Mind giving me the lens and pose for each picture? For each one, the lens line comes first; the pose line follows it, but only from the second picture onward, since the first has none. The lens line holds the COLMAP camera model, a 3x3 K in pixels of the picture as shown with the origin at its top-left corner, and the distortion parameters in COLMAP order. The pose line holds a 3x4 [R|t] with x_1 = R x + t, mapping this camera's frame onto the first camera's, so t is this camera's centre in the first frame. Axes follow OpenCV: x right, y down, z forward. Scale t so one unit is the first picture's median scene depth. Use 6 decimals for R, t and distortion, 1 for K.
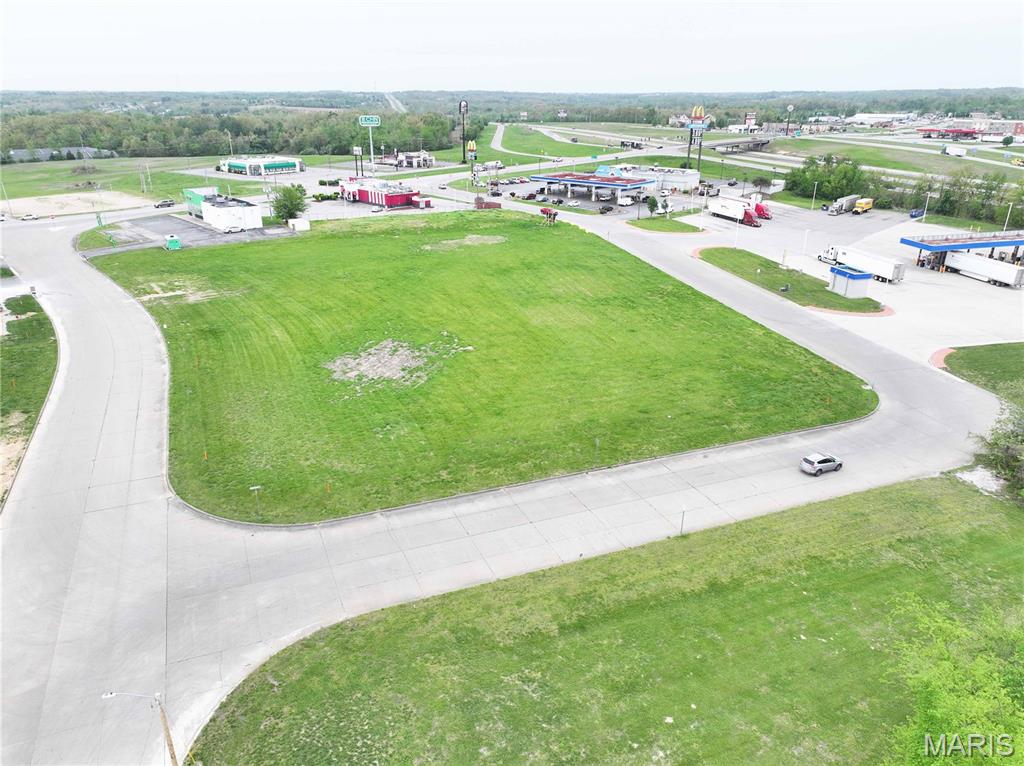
lens RADIAL K [[715.2, 0, 516.3], [0, 715.2, 384.7], [0, 0, 1]] dist [-0.007537, 0.024292]
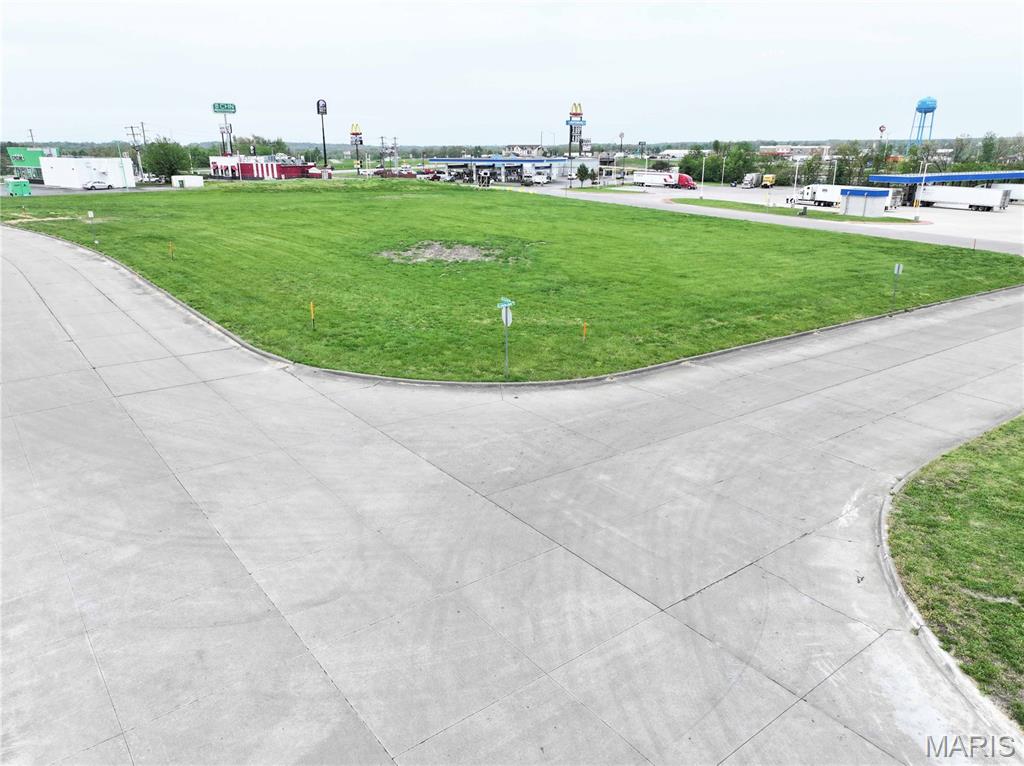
lens RADIAL K [[715.2, 0, 516.3], [0, 715.2, 384.7], [0, 0, 1]] dist [-0.007537, 0.024292]
pose [[0.967673, -0.078983, 0.239520, -0.253935], [0.095023, 0.993890, -0.056159, 0.119974], [-0.233621, 0.077103, 0.969266, 0.274092]]
